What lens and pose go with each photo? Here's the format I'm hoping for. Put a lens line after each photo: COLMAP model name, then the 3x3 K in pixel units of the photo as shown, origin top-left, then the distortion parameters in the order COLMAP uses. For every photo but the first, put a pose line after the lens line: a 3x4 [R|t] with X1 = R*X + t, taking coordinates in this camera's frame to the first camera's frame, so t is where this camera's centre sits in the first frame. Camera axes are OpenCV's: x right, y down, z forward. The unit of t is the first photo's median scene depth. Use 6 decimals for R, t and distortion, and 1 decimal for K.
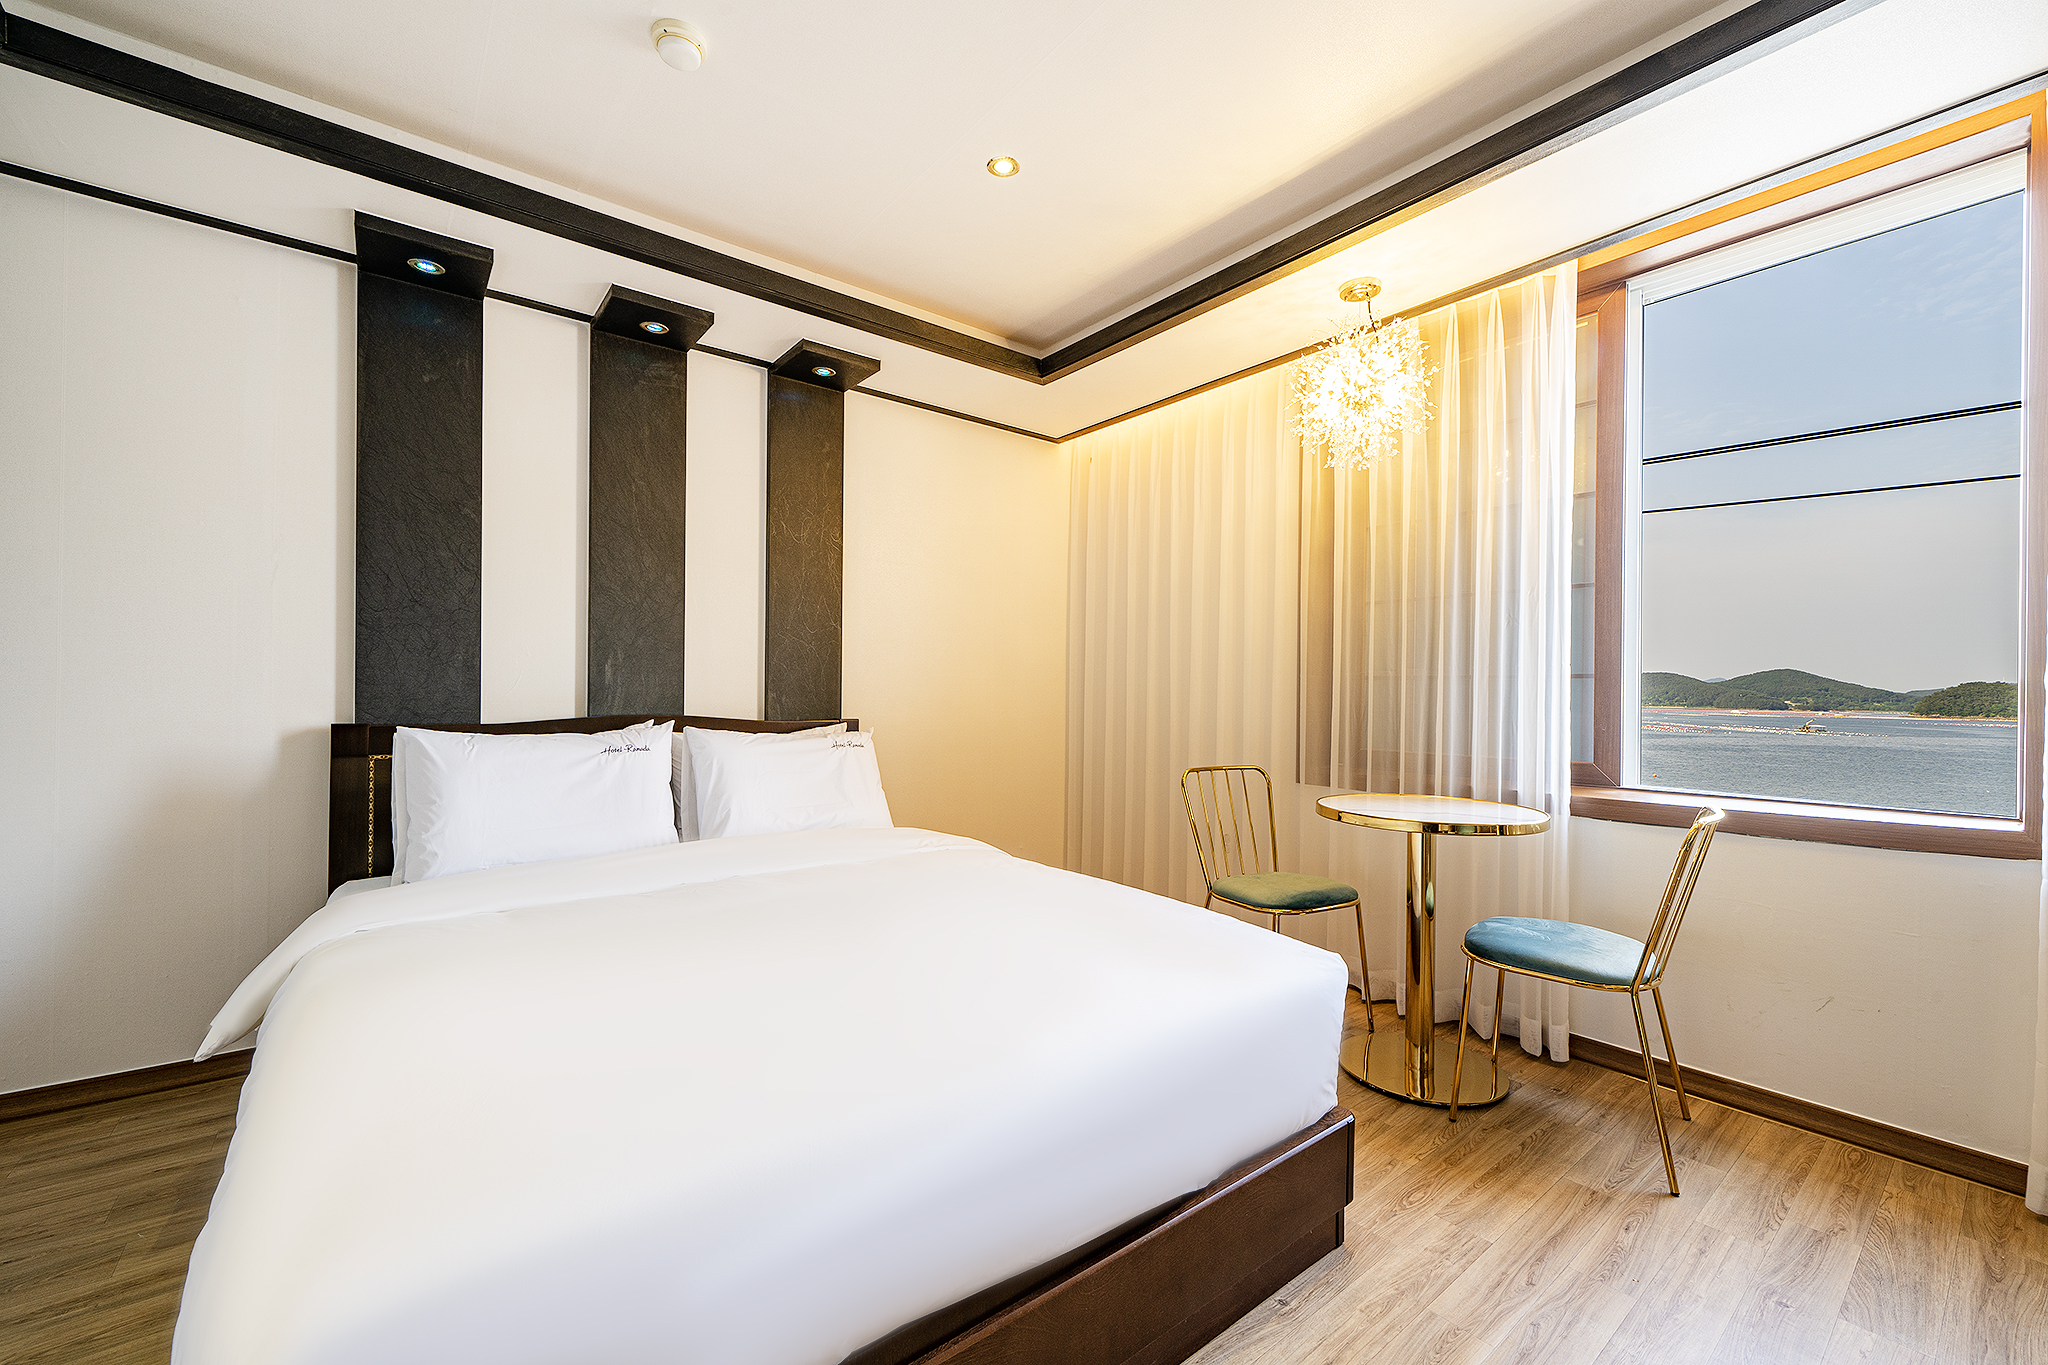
lens RADIAL K [[838.7, 0, 1019.7], [0, 838.7, 699.9], [0, 0, 1]] dist [0.001067, -0.000009]
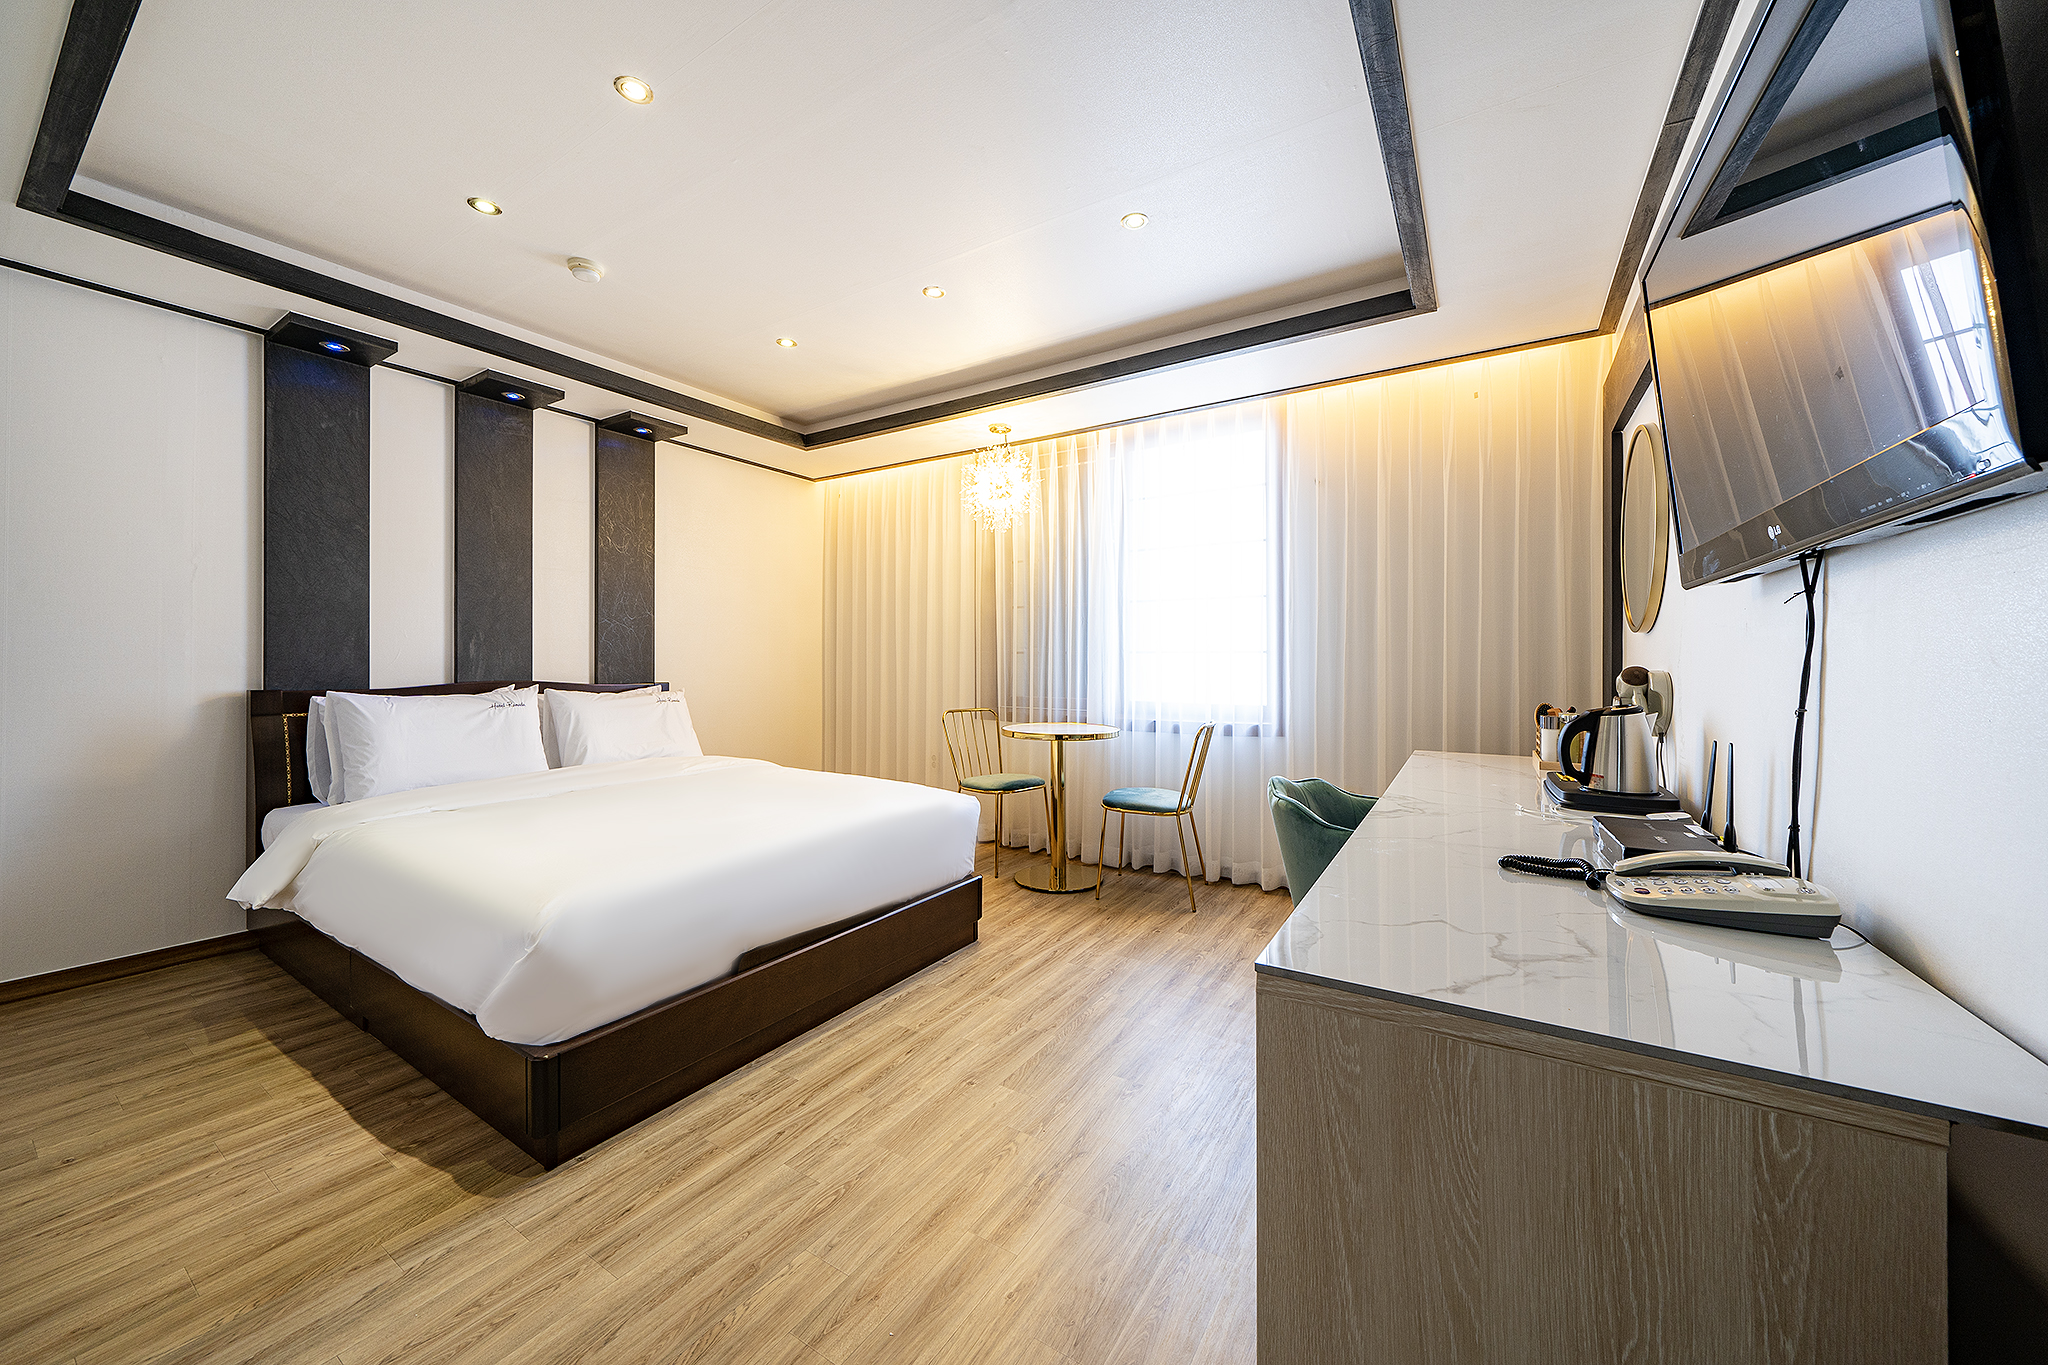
lens RADIAL K [[613.8, 0, 975.2], [0, 613.8, 672.8], [0, 0, 1]] dist [0.000166, -0.000052]
pose [[0.954898, -0.009510, 0.296781, -0.020478], [0.006302, 0.999911, 0.011764, -0.002021], [-0.296867, -0.009363, 0.954873, -0.169677]]
